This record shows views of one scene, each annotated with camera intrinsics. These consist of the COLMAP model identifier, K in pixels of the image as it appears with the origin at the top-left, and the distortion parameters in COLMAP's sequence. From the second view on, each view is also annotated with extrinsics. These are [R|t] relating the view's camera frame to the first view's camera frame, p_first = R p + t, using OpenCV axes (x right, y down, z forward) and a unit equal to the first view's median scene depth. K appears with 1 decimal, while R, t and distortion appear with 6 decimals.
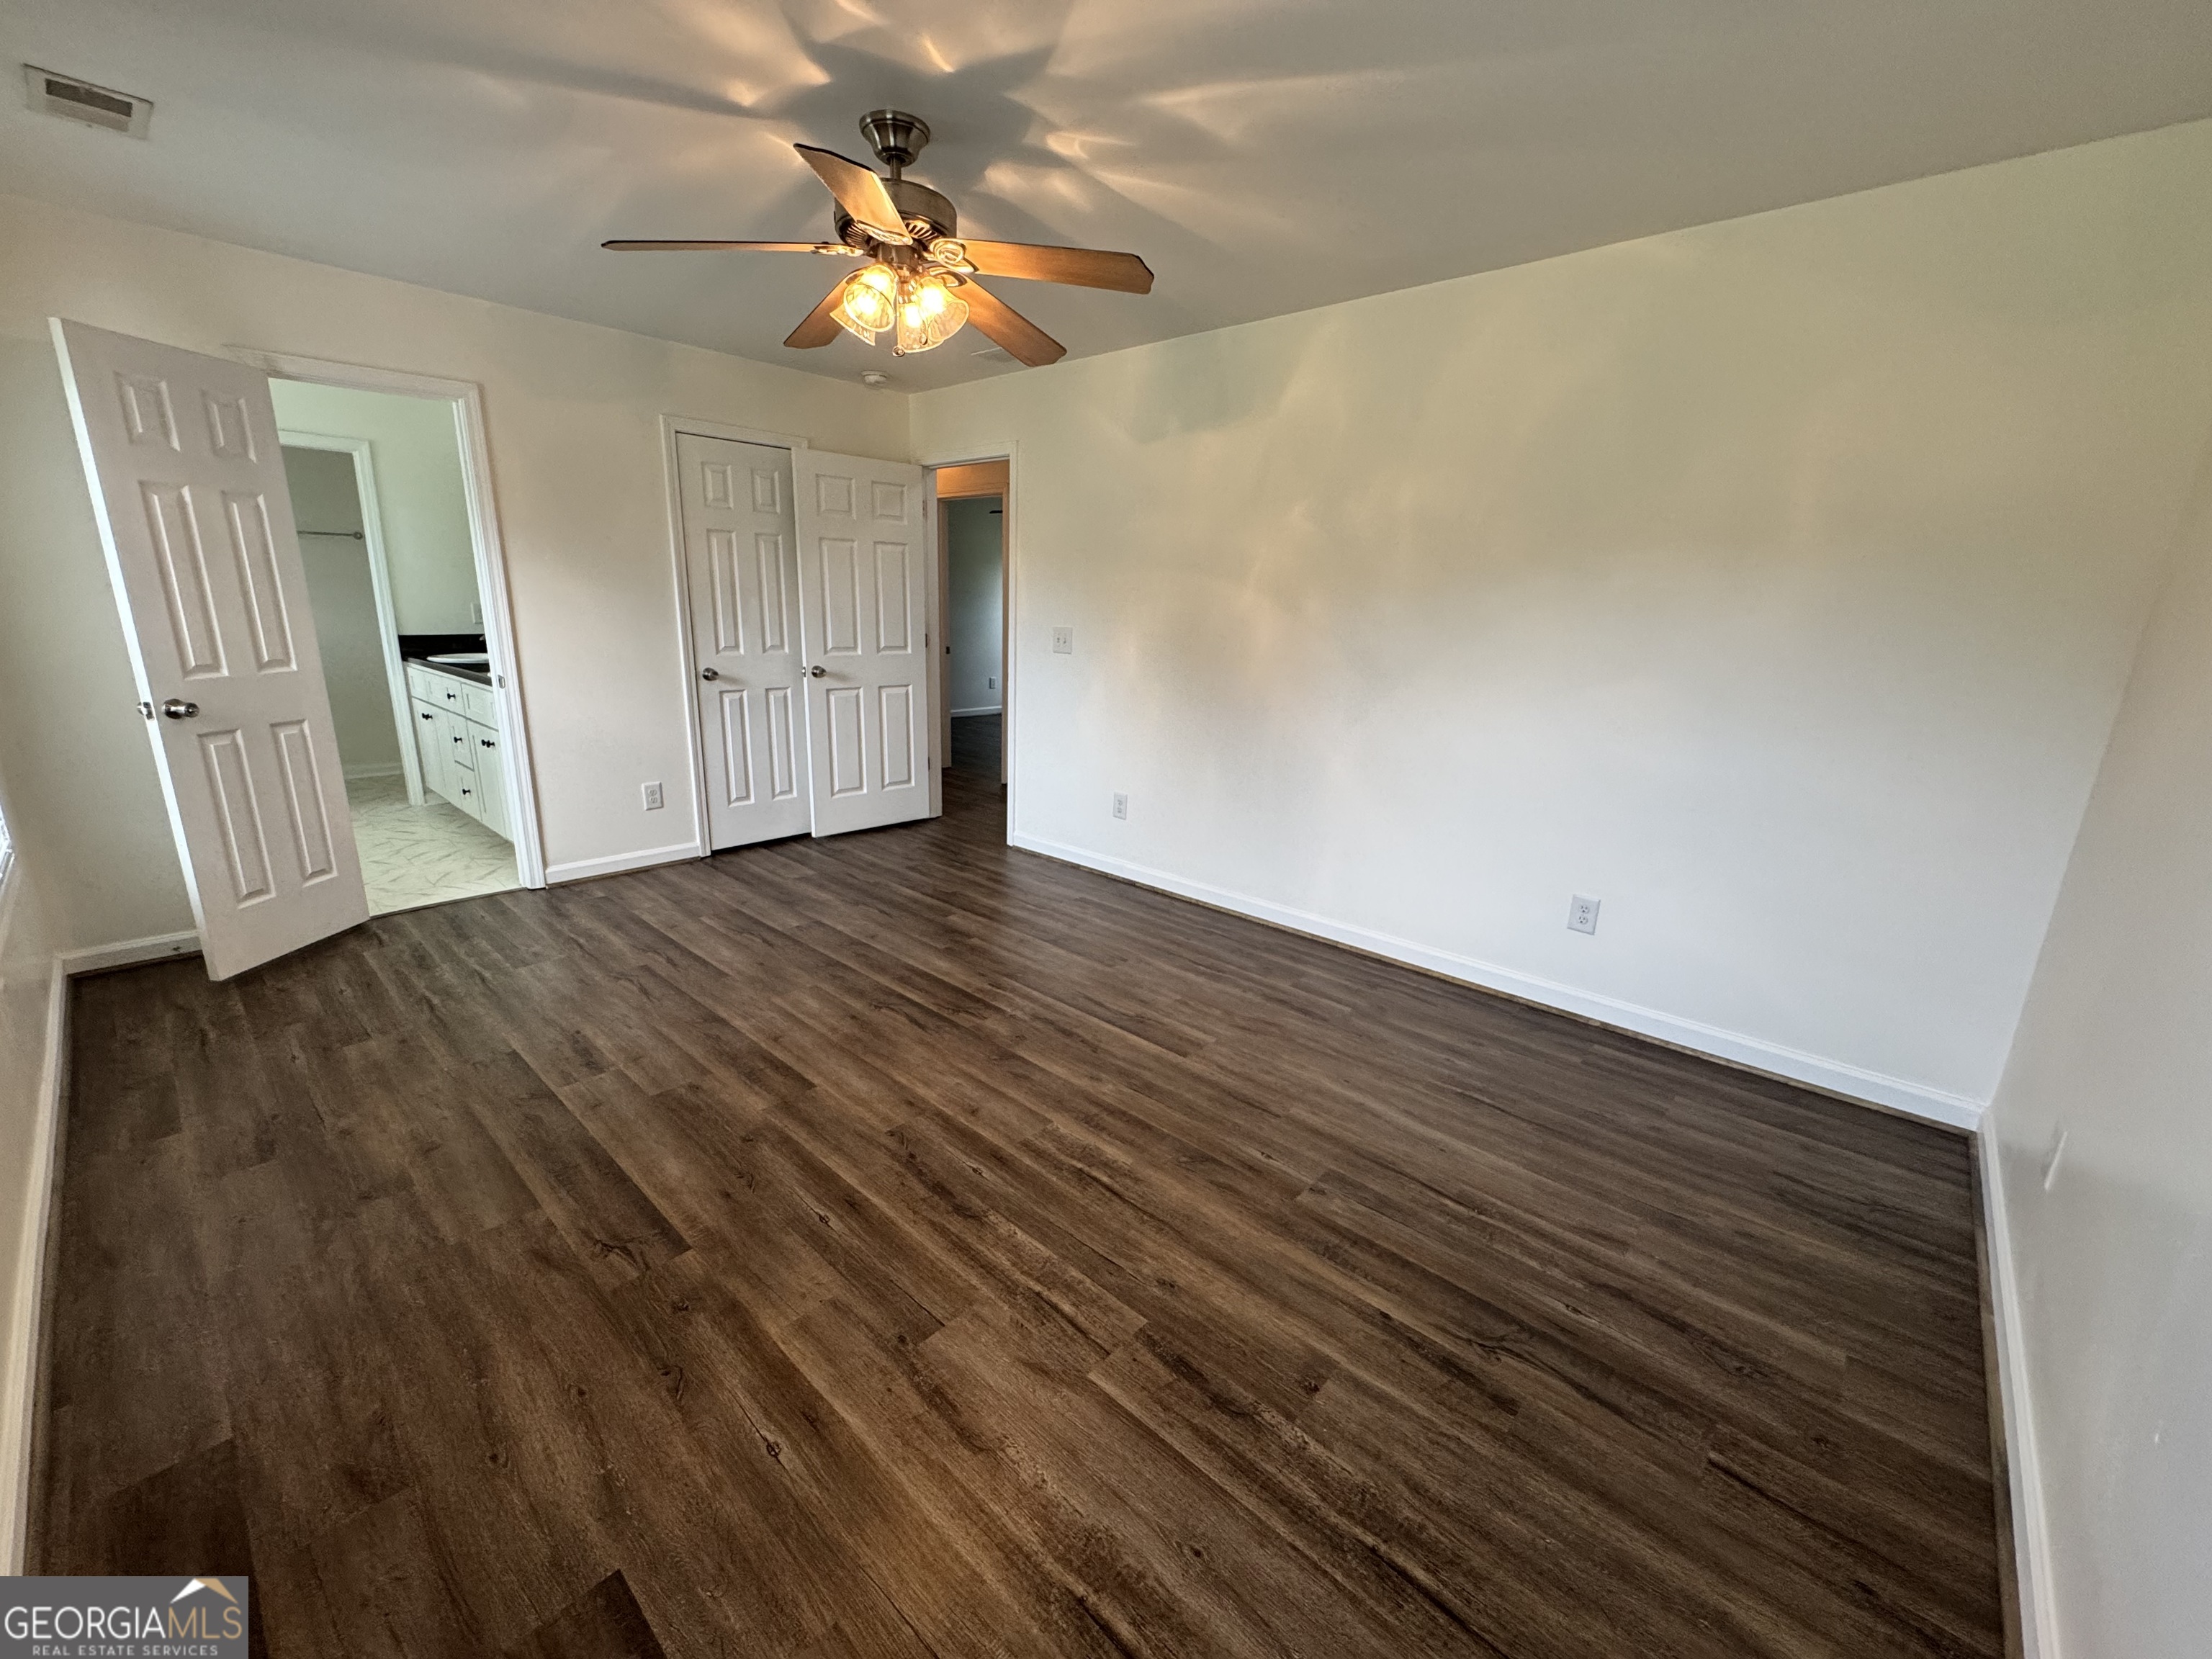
lens RADIAL K [[887.3, 0, 1105.4], [0, 887.3, 827.0], [0, 0, 1]] dist [-0.002932, 0.000256]
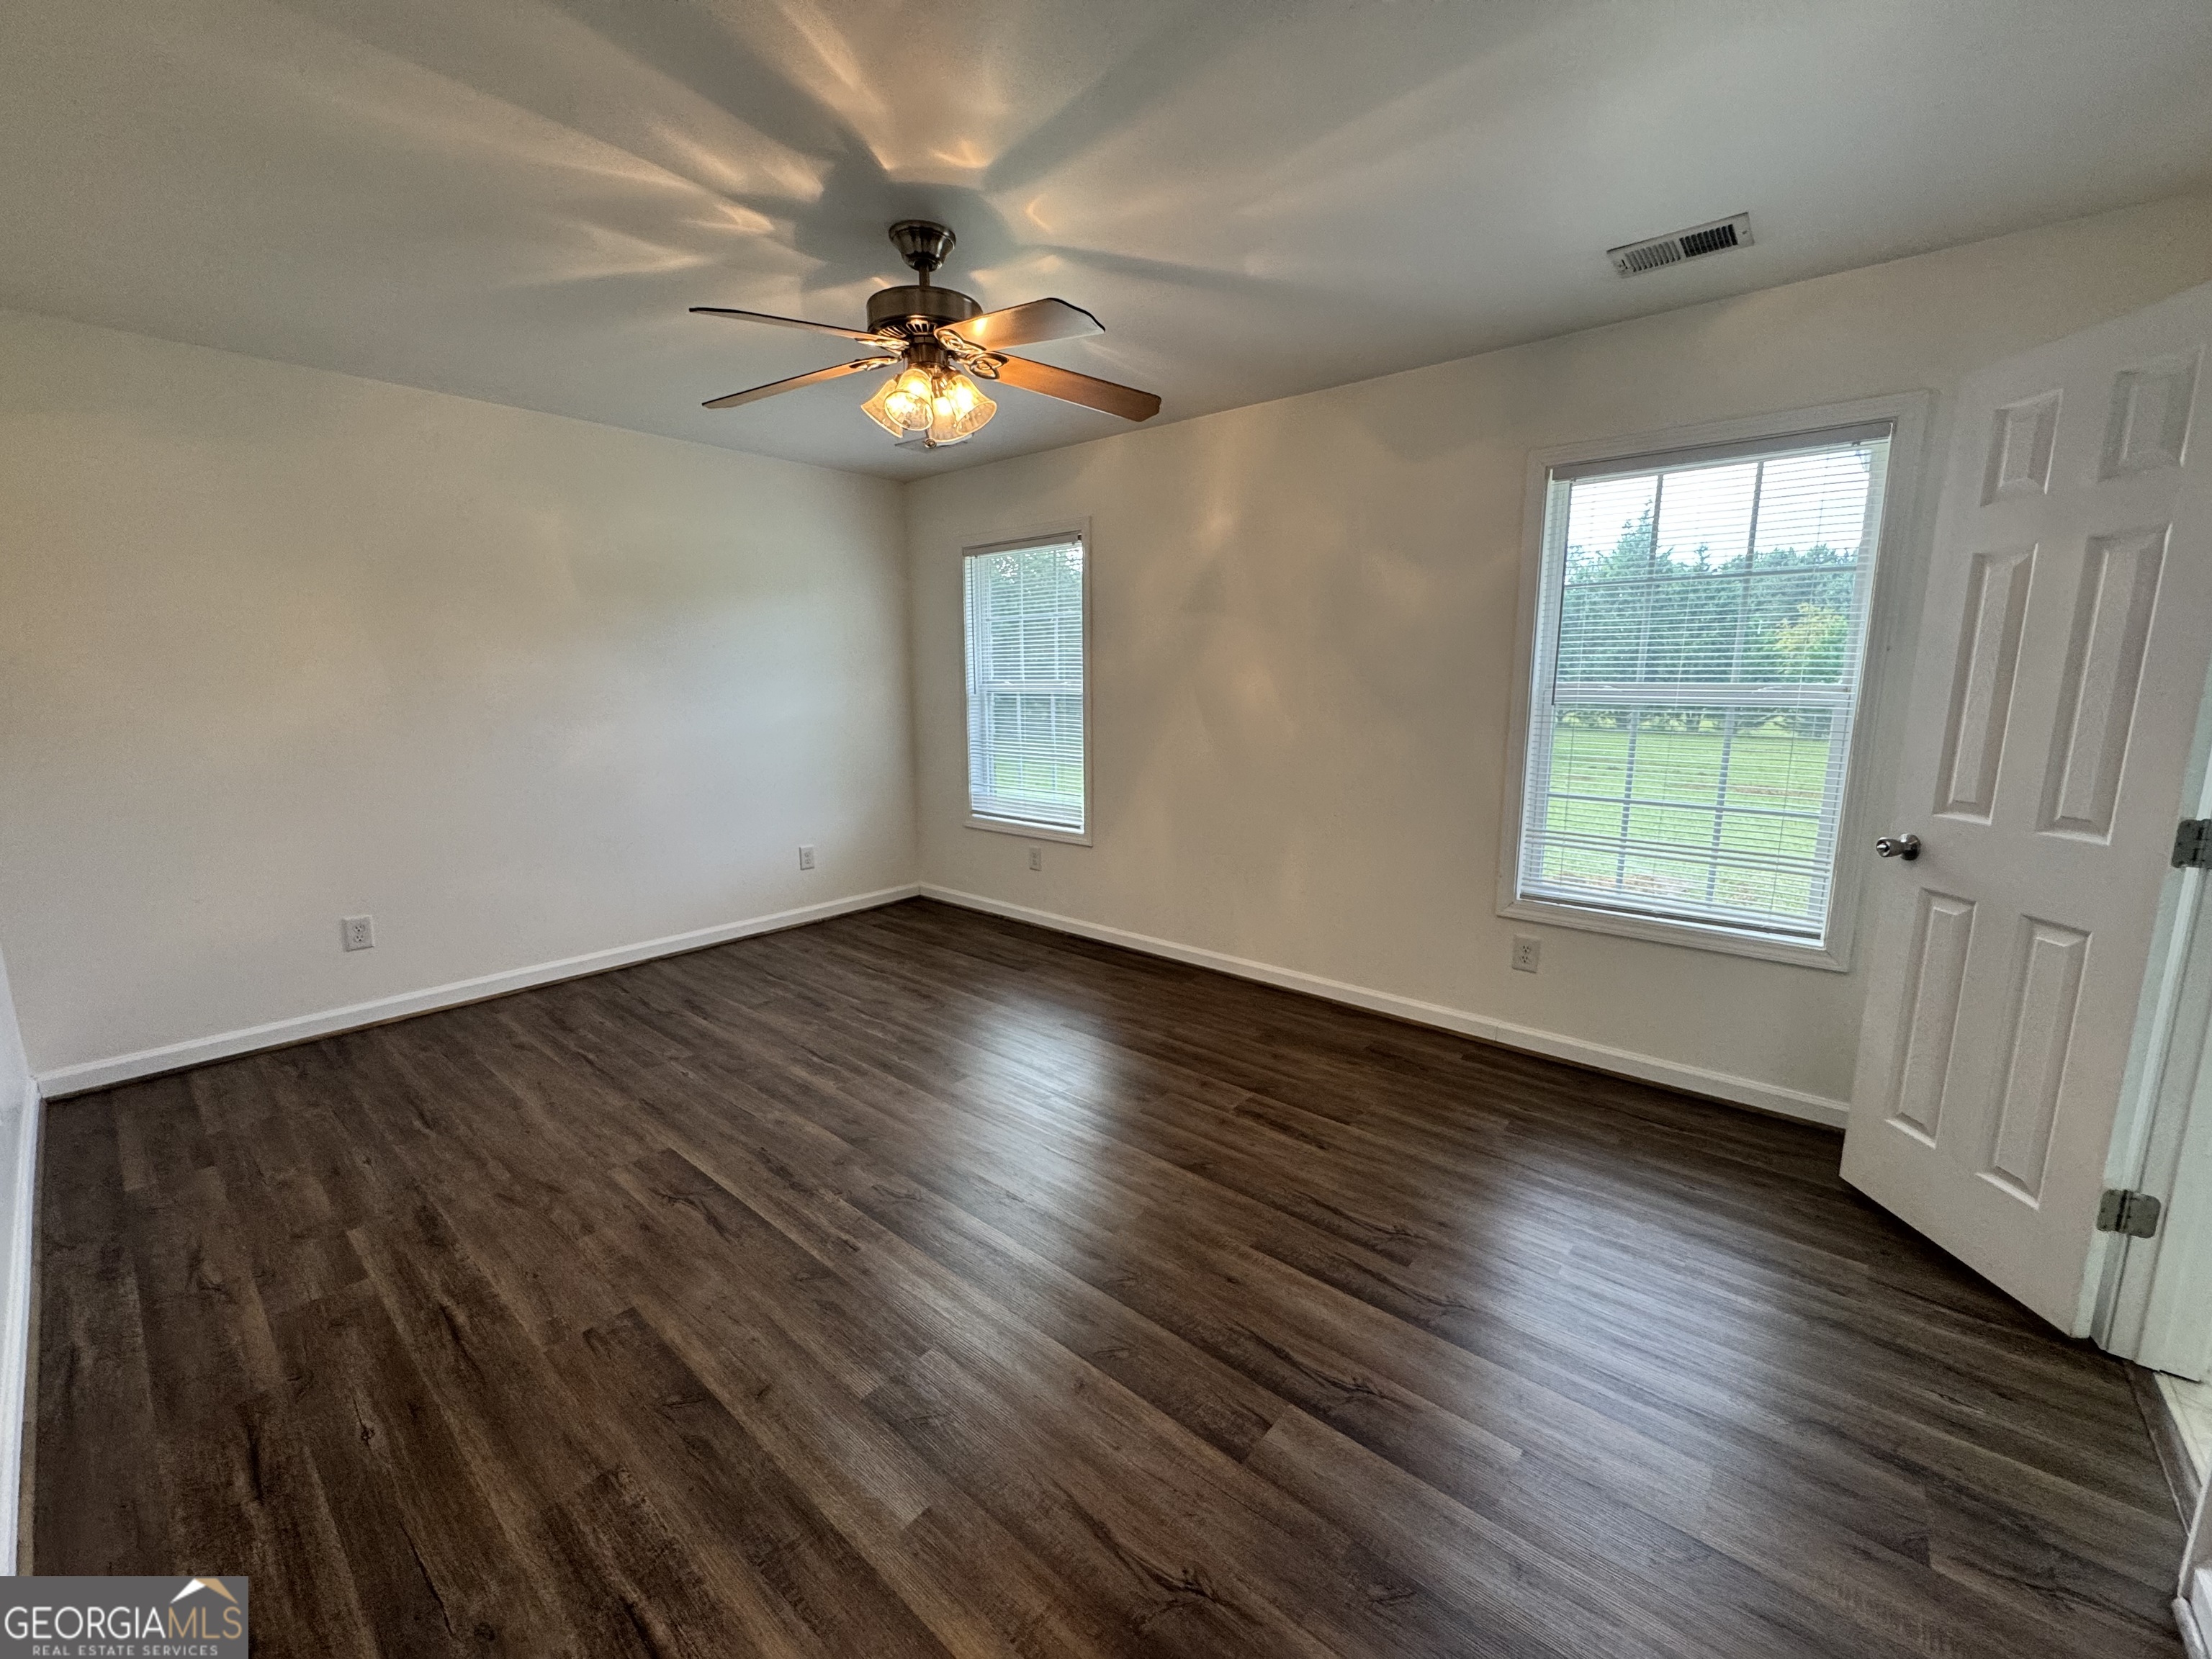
lens RADIAL K [[887.3, 0, 1105.8], [0, 887.3, 830.2], [0, 0, 1]] dist [-0.002932, 0.000256]
pose [[-0.999113, -0.023263, -0.035108, -0.378625], [-0.035583, 0.912203, 0.408190, -0.510669], [0.022530, 0.409077, -0.912222, 1.964118]]
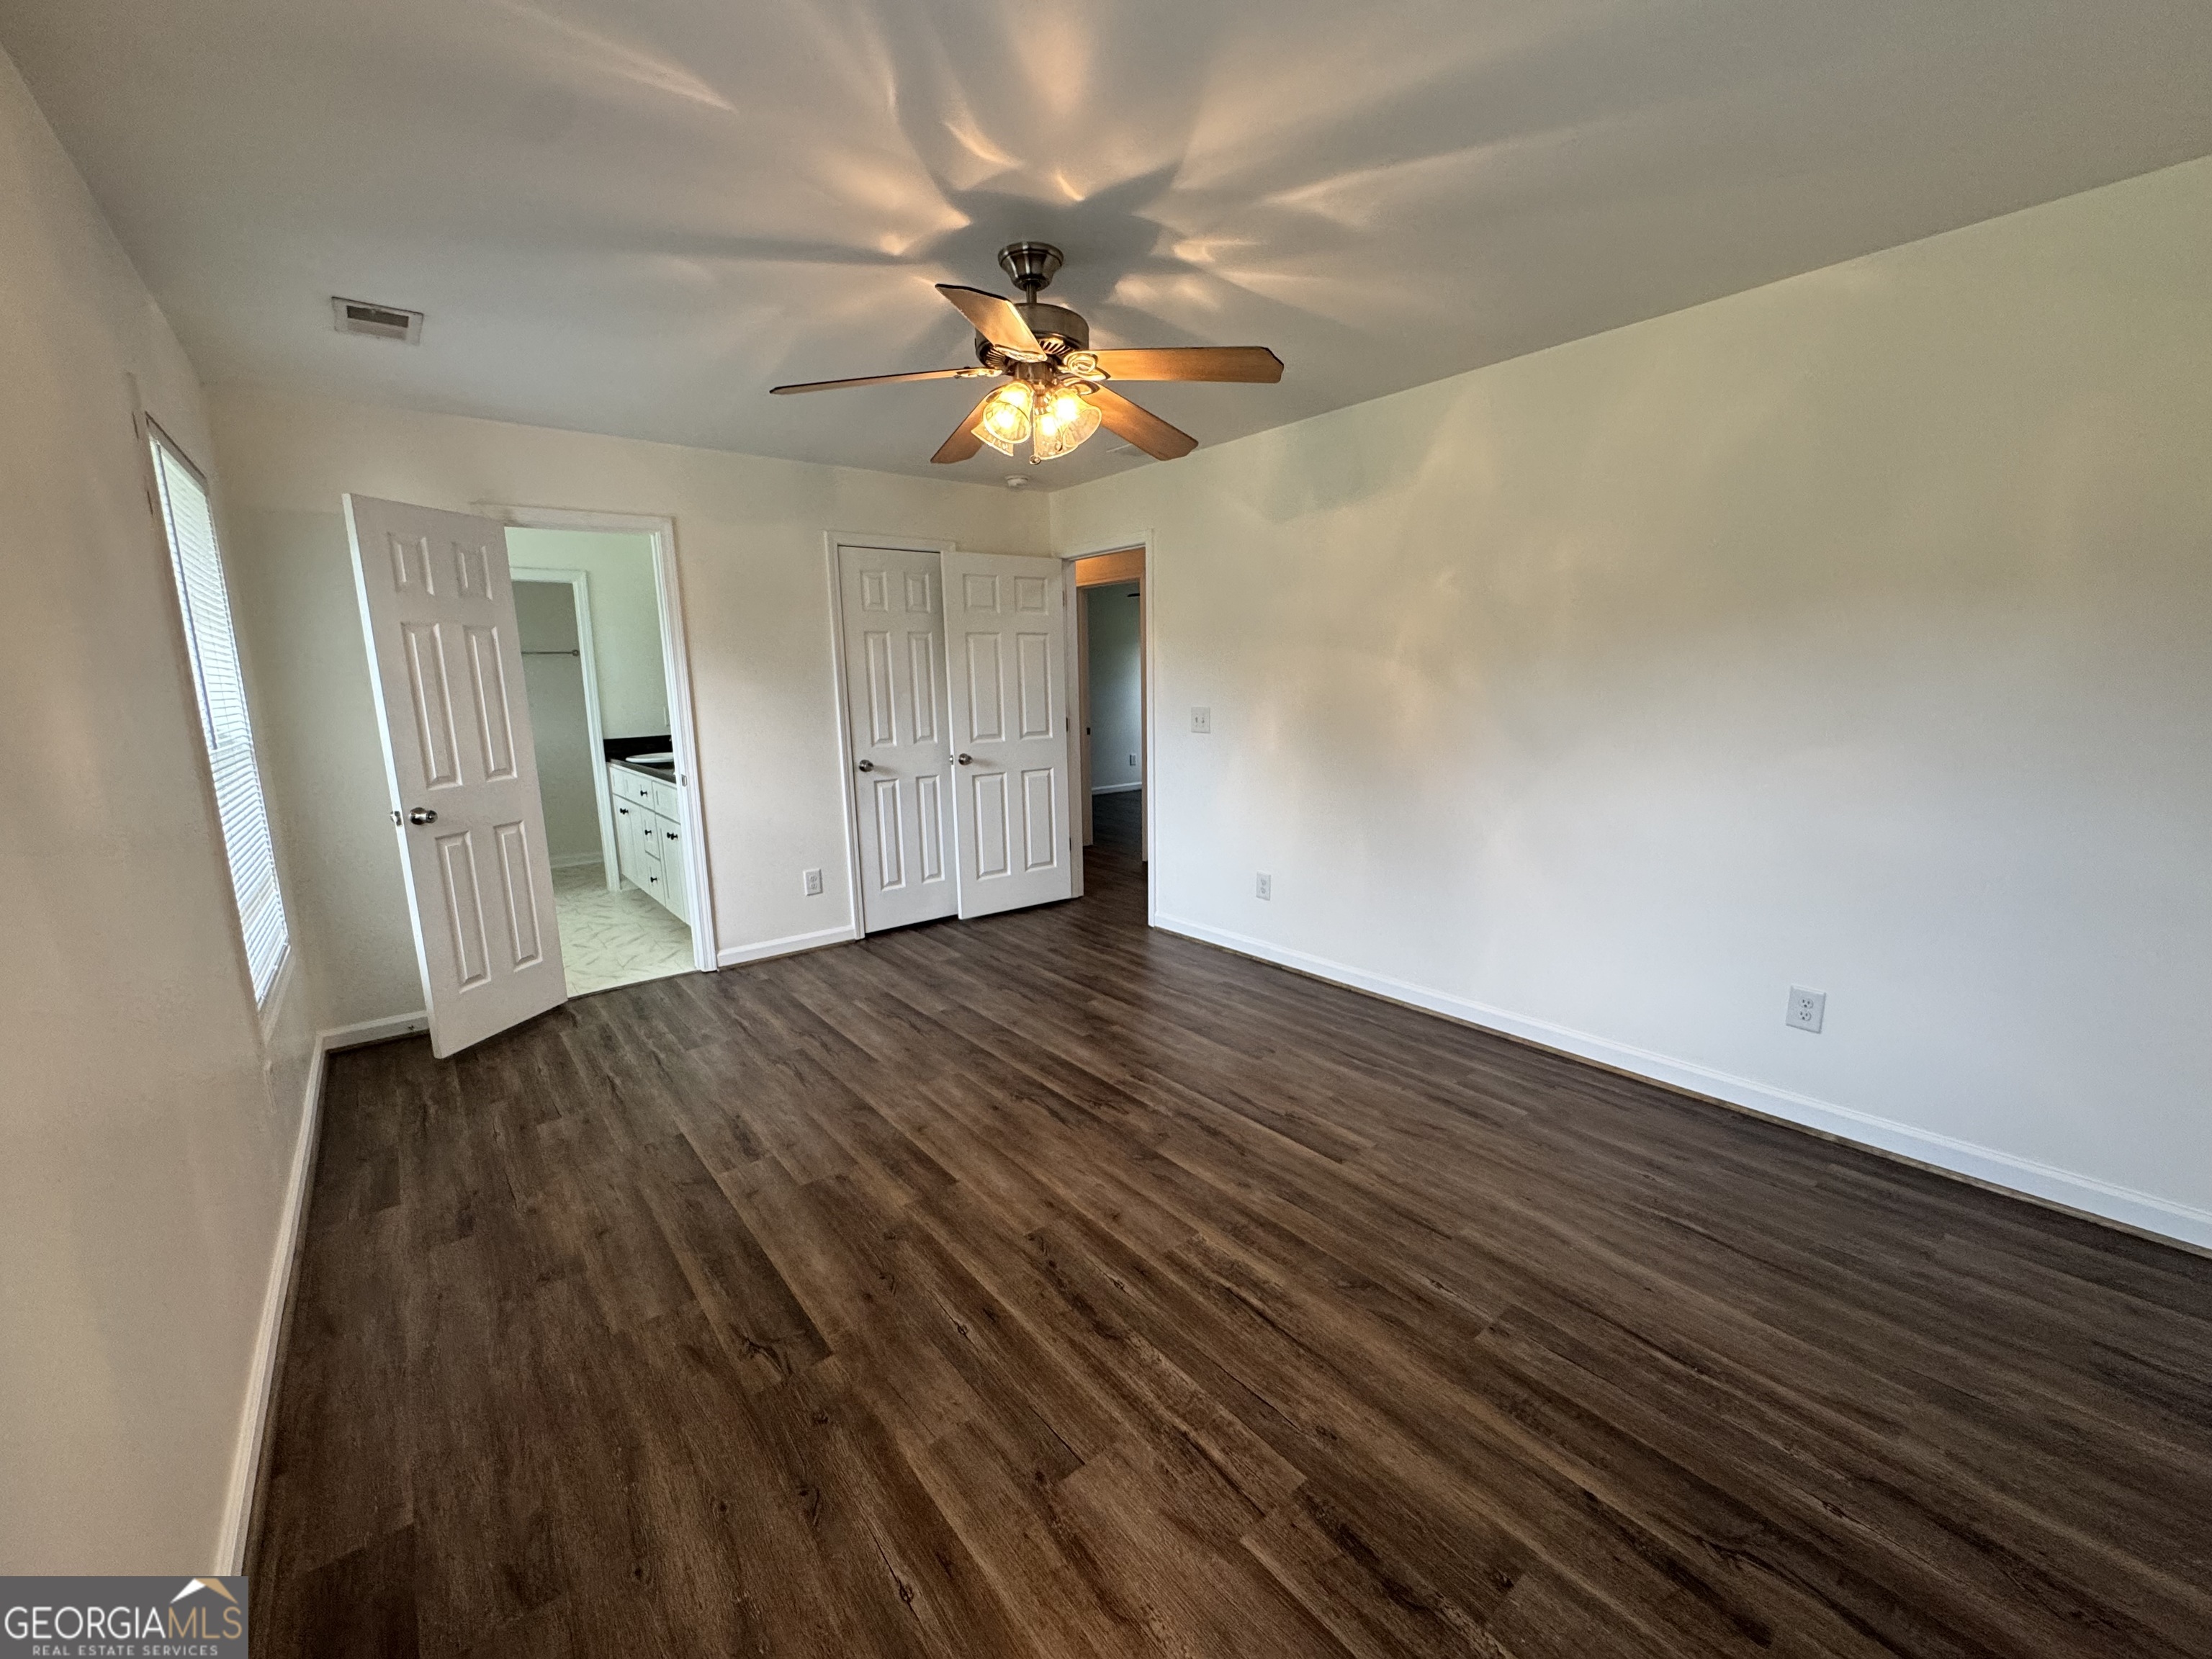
lens RADIAL K [[887.3, 0, 1105.3], [0, 887.3, 826.3], [0, 0, 1]] dist [-0.002932, 0.000256]
pose [[0.987011, -0.023004, -0.158999, 0.002781], [0.010239, 0.996691, -0.080637, -0.022388], [0.160328, 0.077961, 0.983980, 0.022898]]
